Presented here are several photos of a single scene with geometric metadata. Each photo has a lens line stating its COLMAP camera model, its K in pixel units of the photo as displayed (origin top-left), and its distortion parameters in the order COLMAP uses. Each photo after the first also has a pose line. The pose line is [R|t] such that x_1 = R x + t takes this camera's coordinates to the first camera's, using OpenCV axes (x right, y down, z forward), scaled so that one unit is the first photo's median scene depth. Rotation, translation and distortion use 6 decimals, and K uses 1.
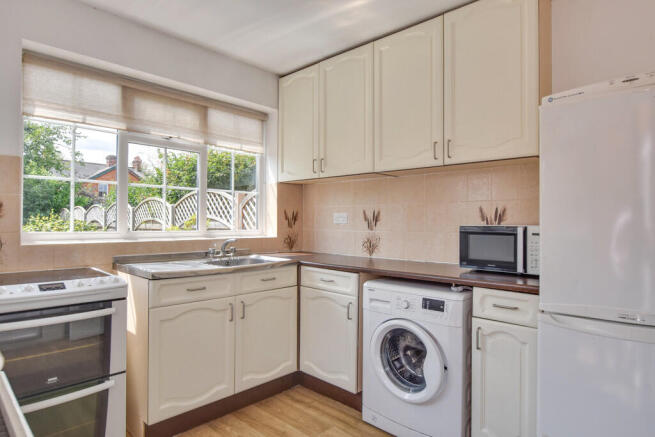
lens RADIAL K [[370.5, 0, 324.8], [0, 370.5, 220.2], [0, 0, 1]] dist [0.004018, -0.000533]
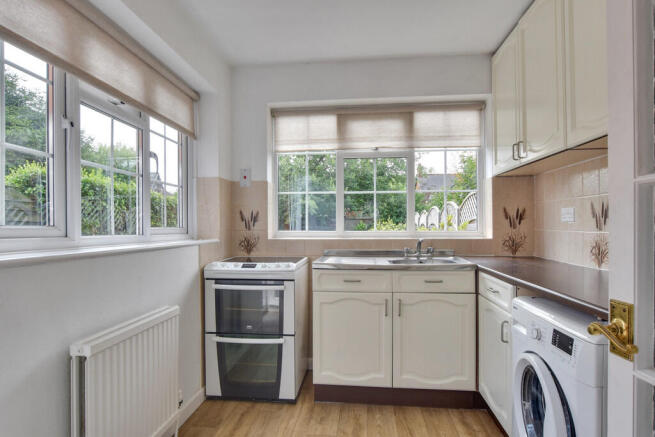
lens RADIAL K [[370.5, 0, 326.5], [0, 370.5, 222.4], [0, 0, 1]] dist [0.004018, -0.000533]
pose [[0.623056, -0.013208, -0.782066, 0.398227], [0.014151, 0.999884, -0.005613, 0.008947], [0.782049, -0.007569, 0.623171, 0.184707]]
